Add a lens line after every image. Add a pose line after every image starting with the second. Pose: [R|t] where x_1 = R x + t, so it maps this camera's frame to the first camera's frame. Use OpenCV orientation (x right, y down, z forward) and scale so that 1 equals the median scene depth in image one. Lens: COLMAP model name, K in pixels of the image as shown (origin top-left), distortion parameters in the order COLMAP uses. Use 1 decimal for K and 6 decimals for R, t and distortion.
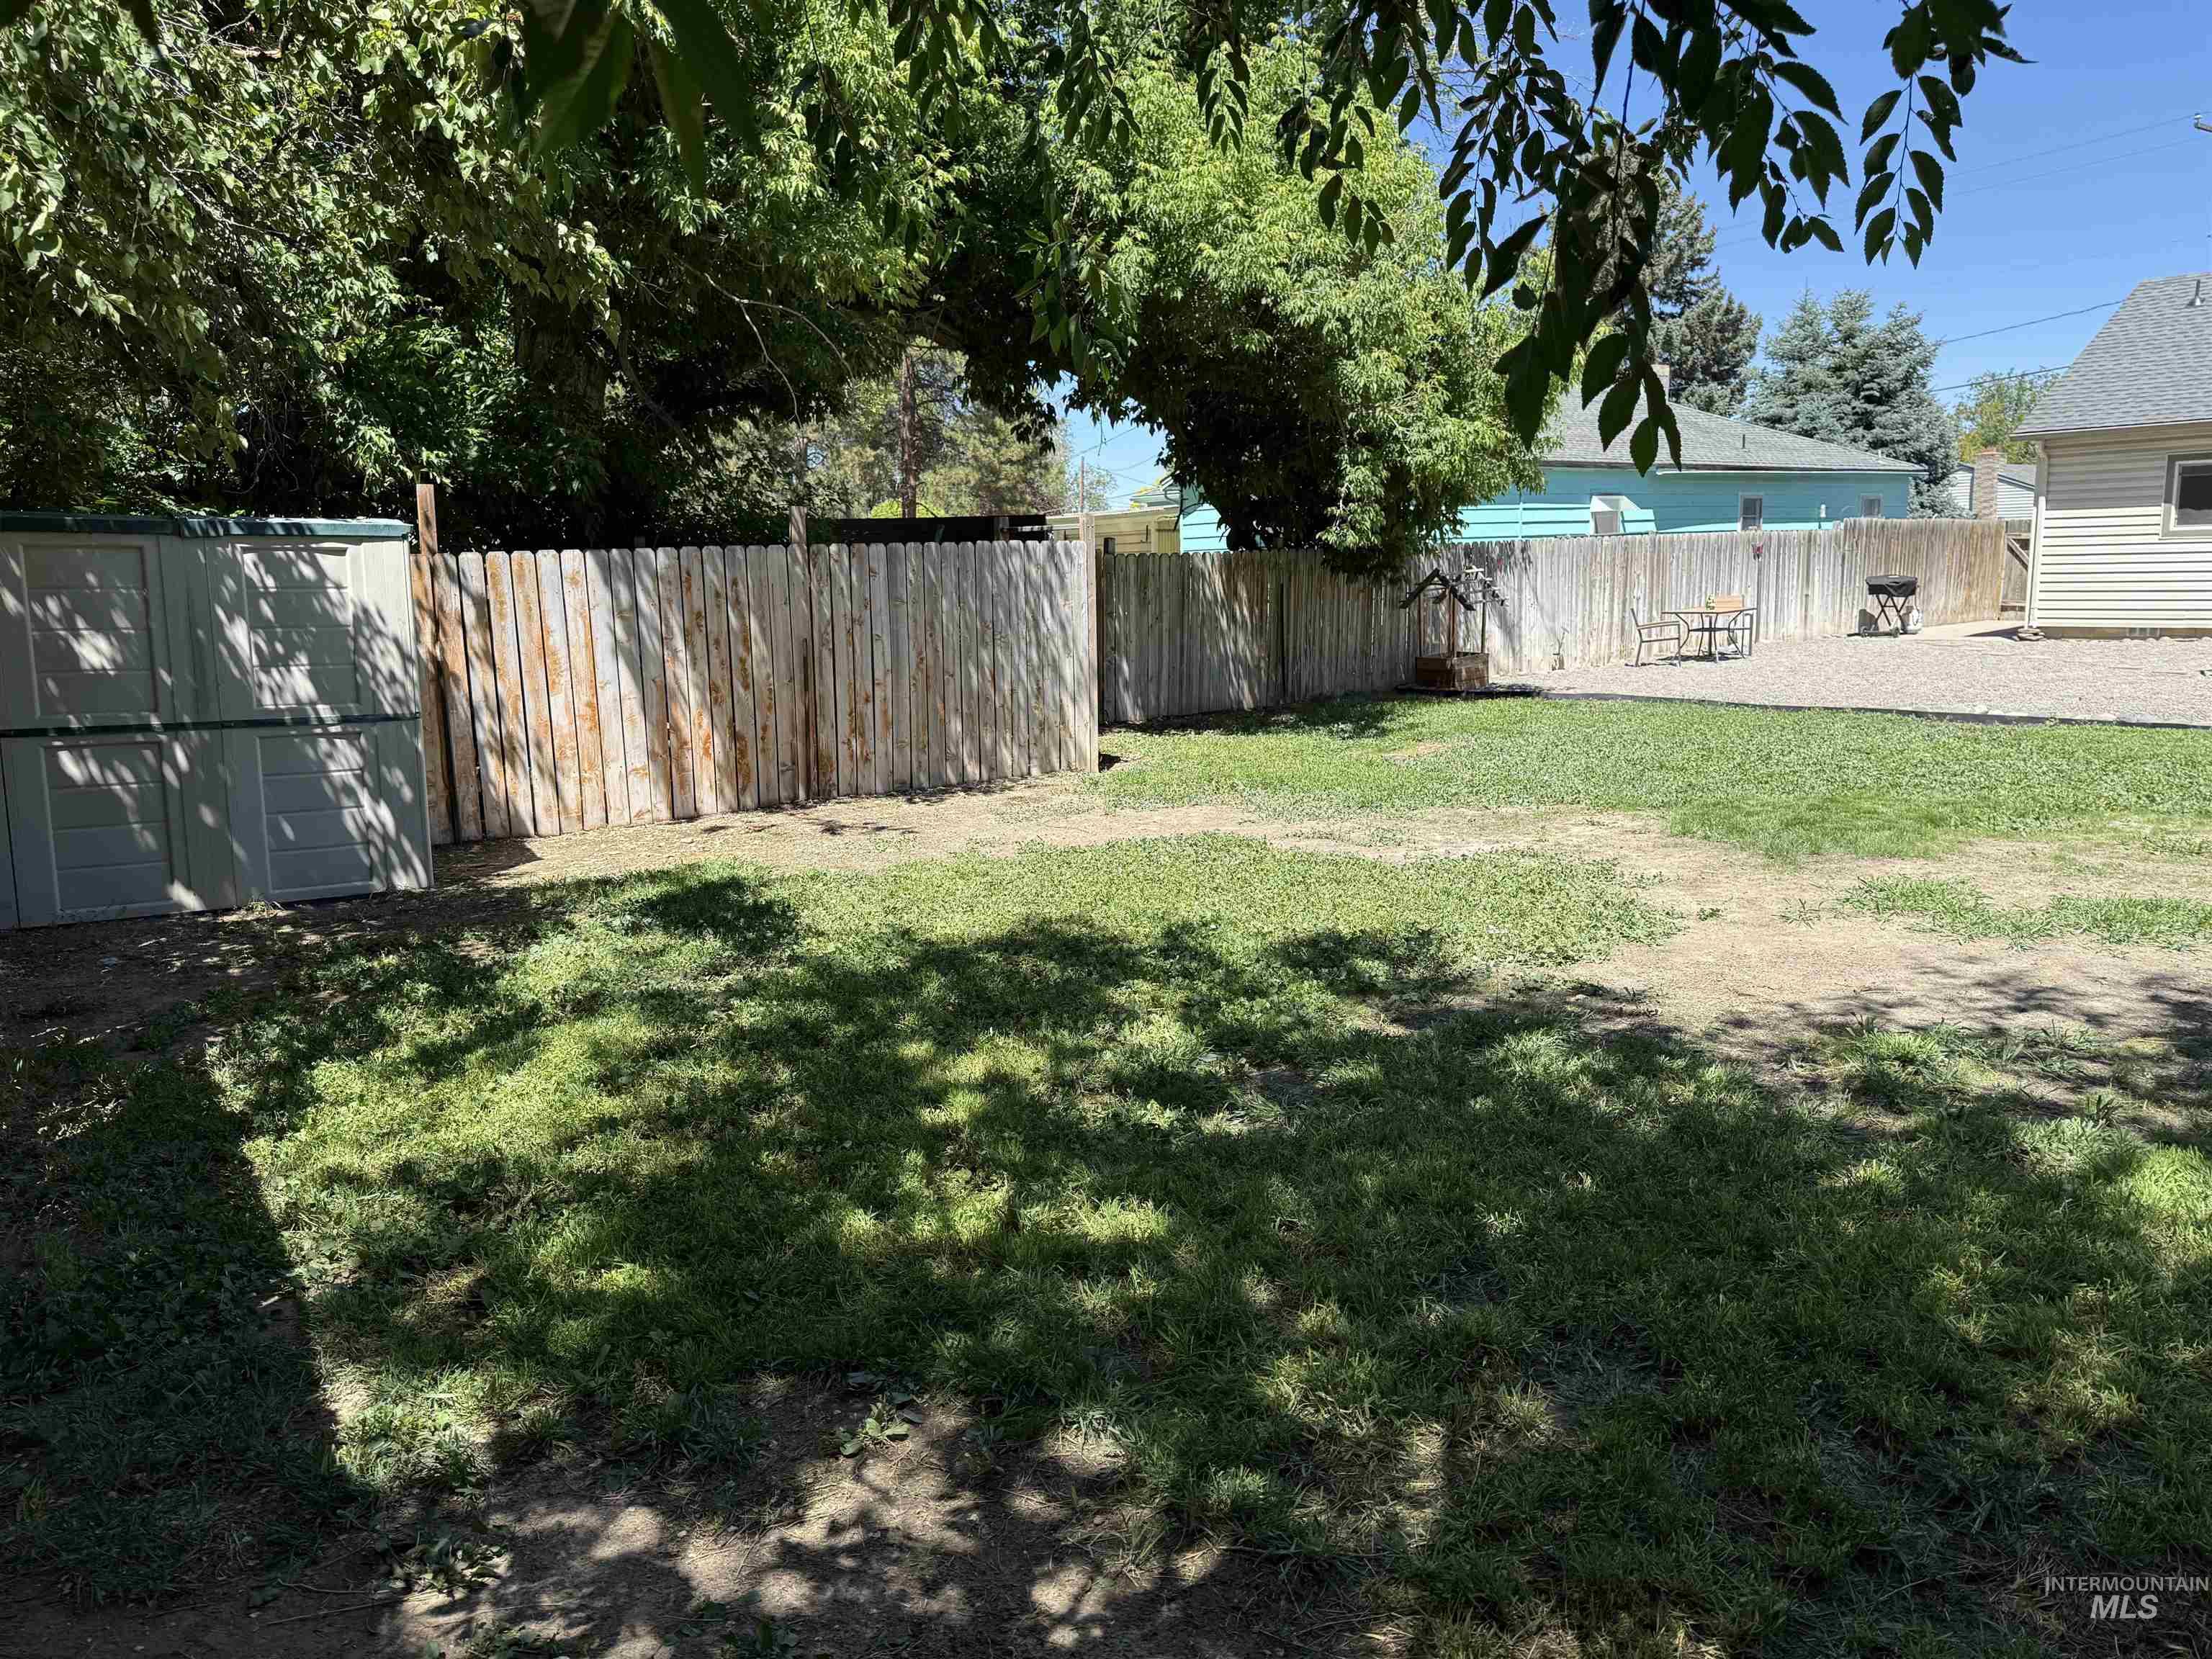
lens RADIAL K [[1500.0, 0, 1104.6], [0, 1500.0, 869.7], [0, 0, 1]] dist [0.080715, -0.108269]
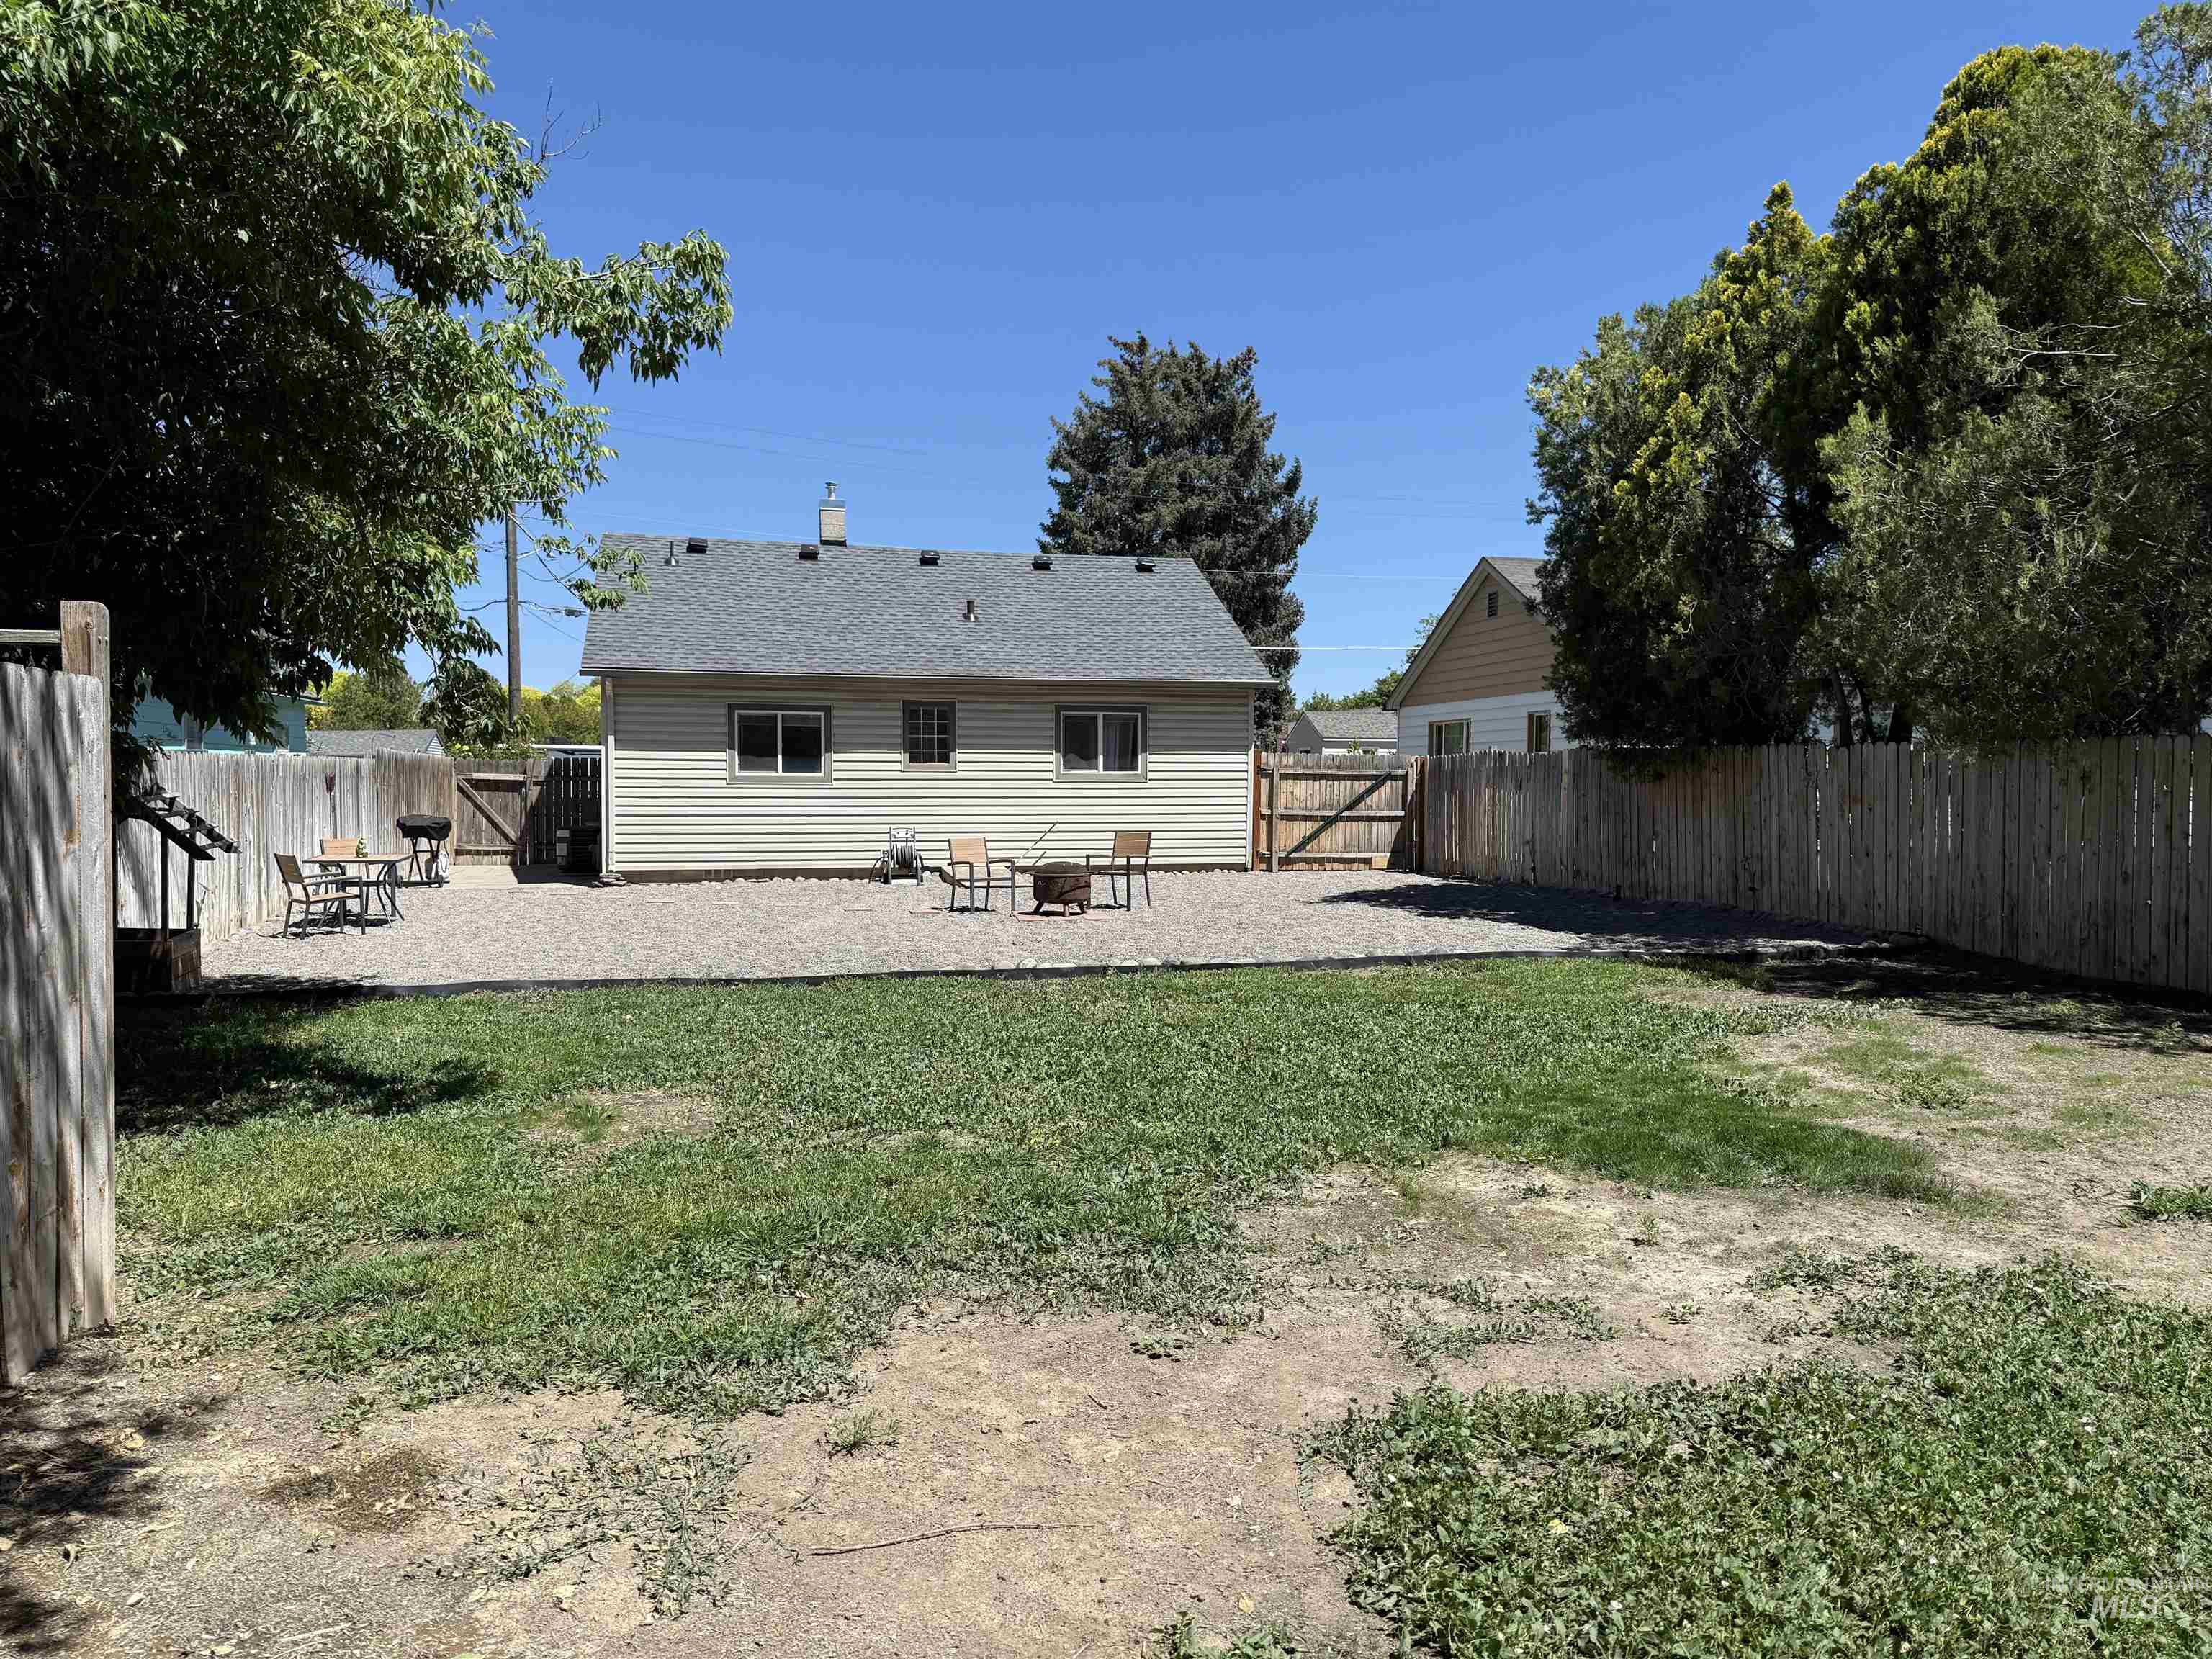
lens RADIAL K [[1524.0, 0, 1106.0], [0, 1524.0, 829.5], [0, 0, 1]] dist [0.078371, -0.001581]
pose [[0.408893, 0.010408, 0.912523, -0.313479], [0.158390, 0.983949, -0.082195, -0.140442], [-0.898732, 0.178143, 0.400681, 0.818520]]
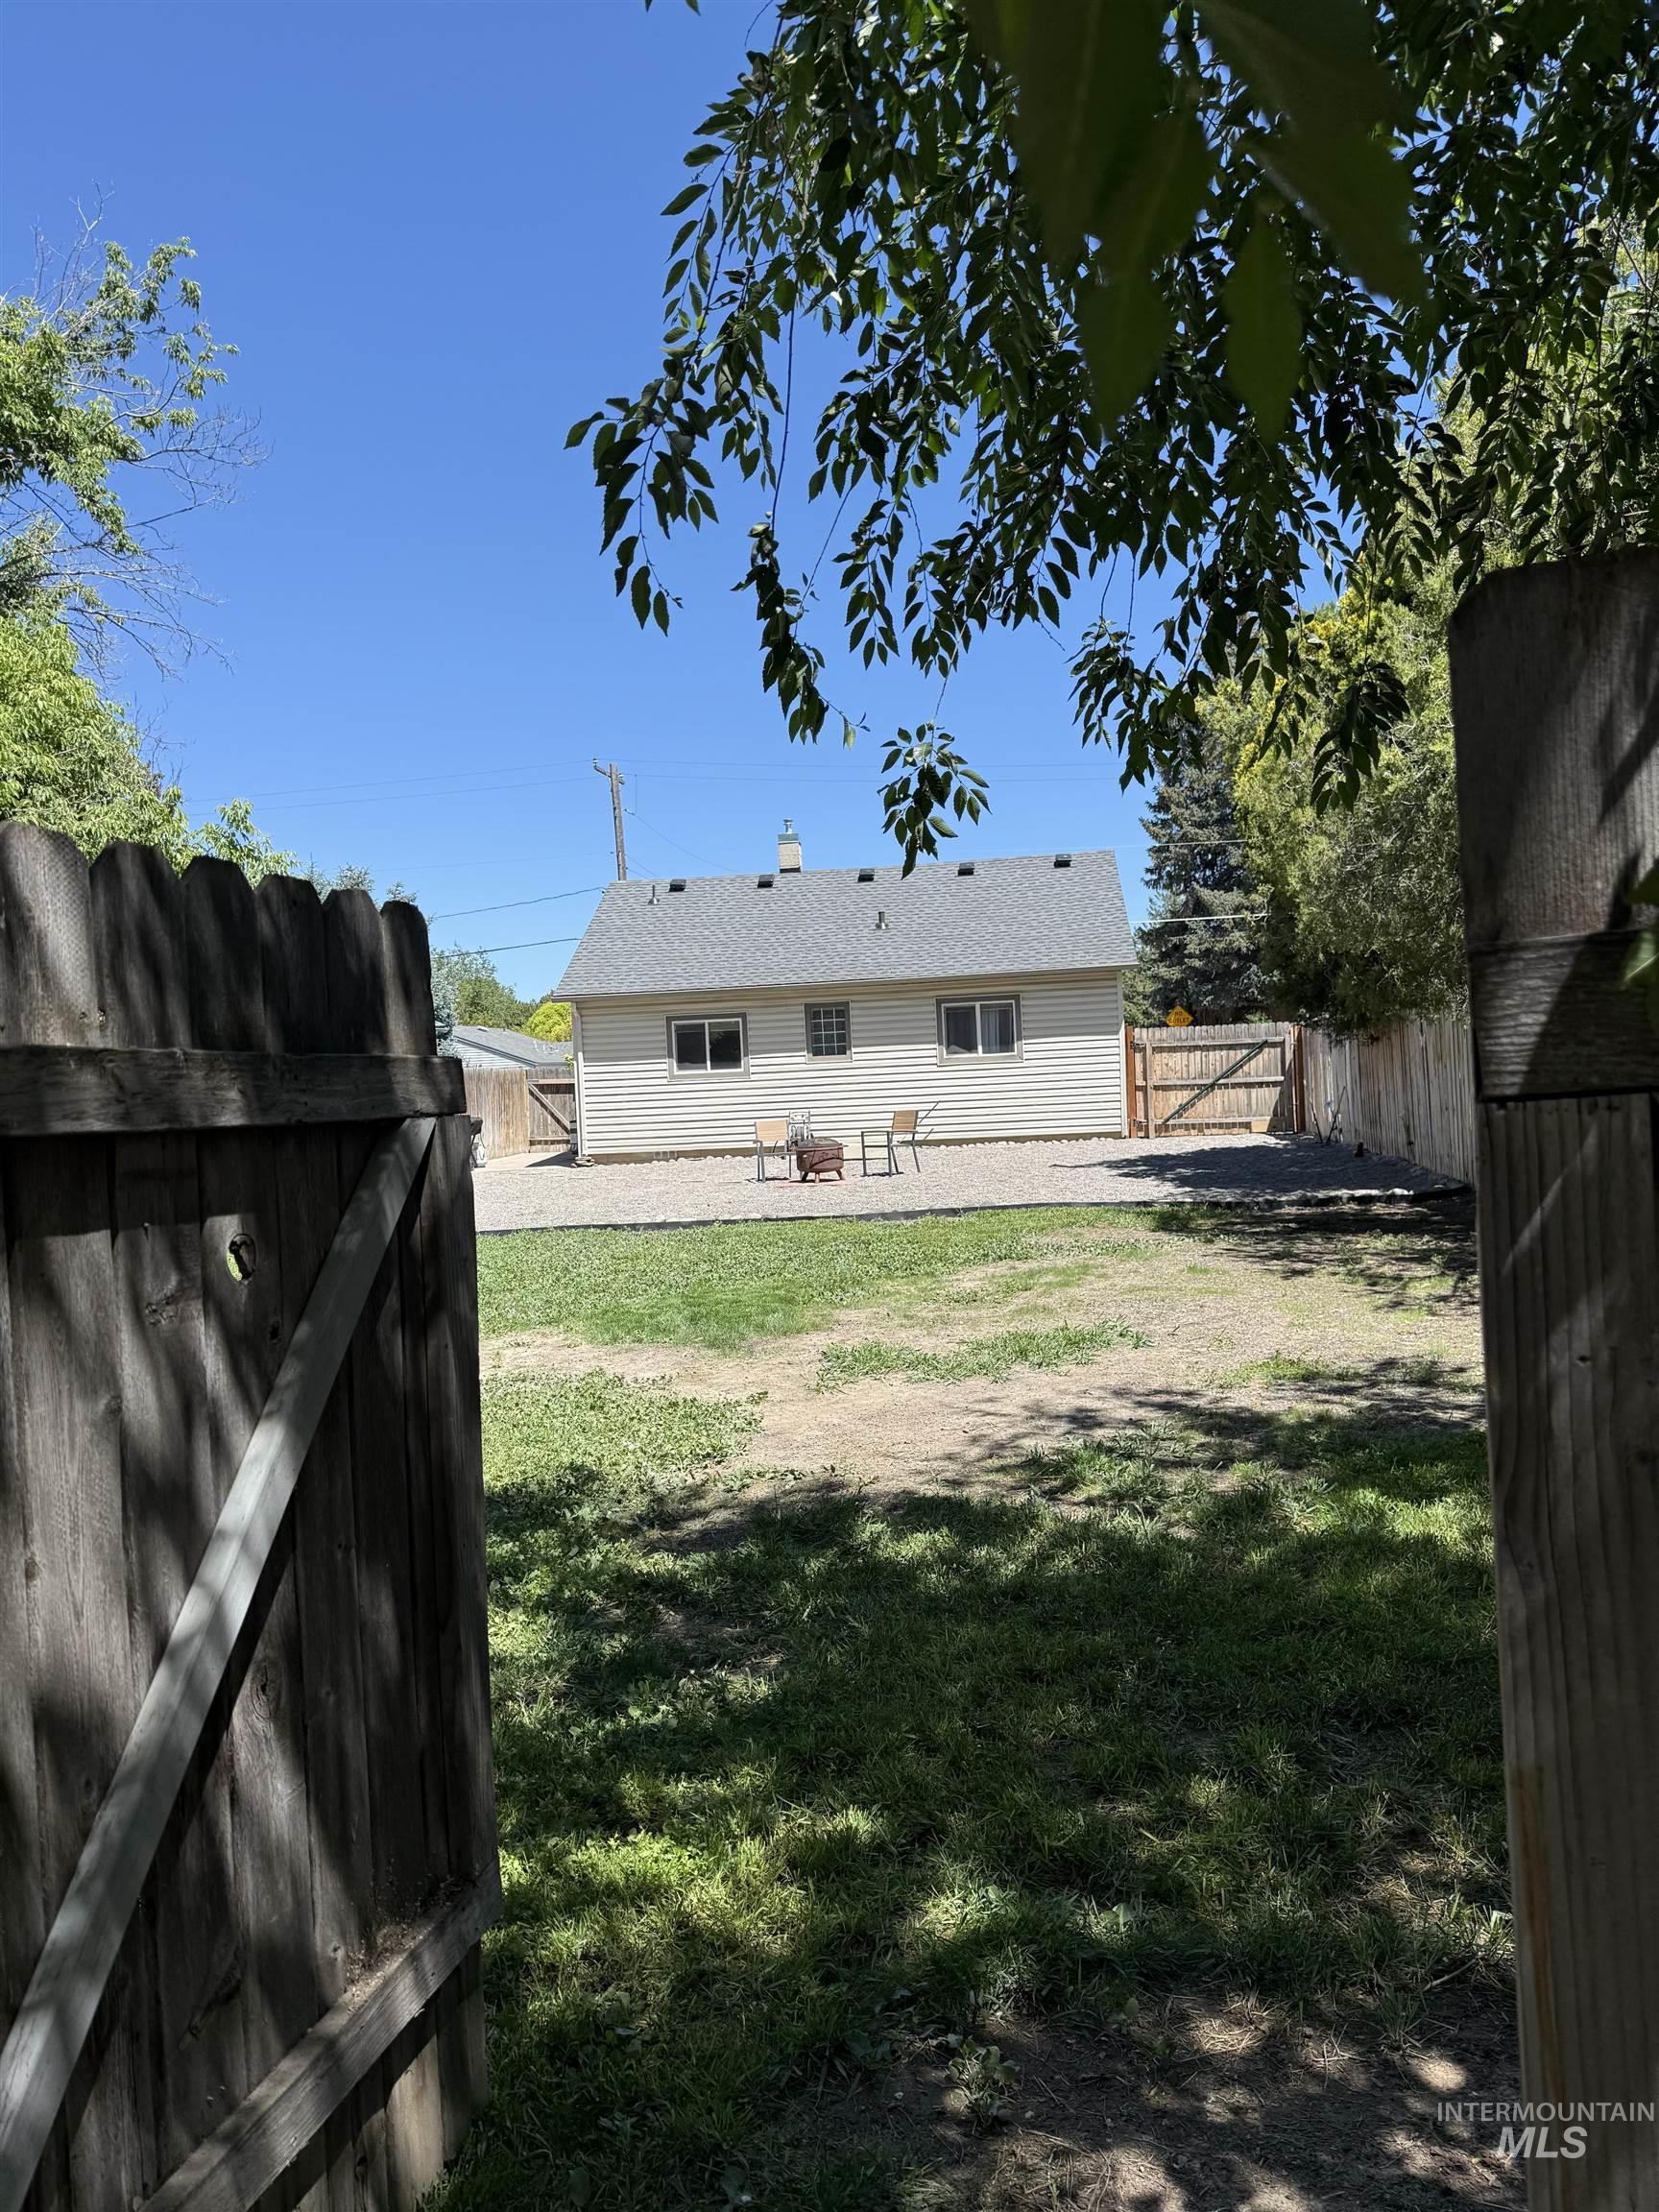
lens RADIAL K [[1500.0, 0, 829.5], [0, 1500.0, 1106.0], [0, 0, 1]] dist [0.080715, -0.108269]
pose [[0.699792, -0.014368, 0.714203, -0.224403], [0.159820, 0.977603, -0.136929, -0.014058], [-0.696239, 0.209965, 0.686415, 0.129120]]
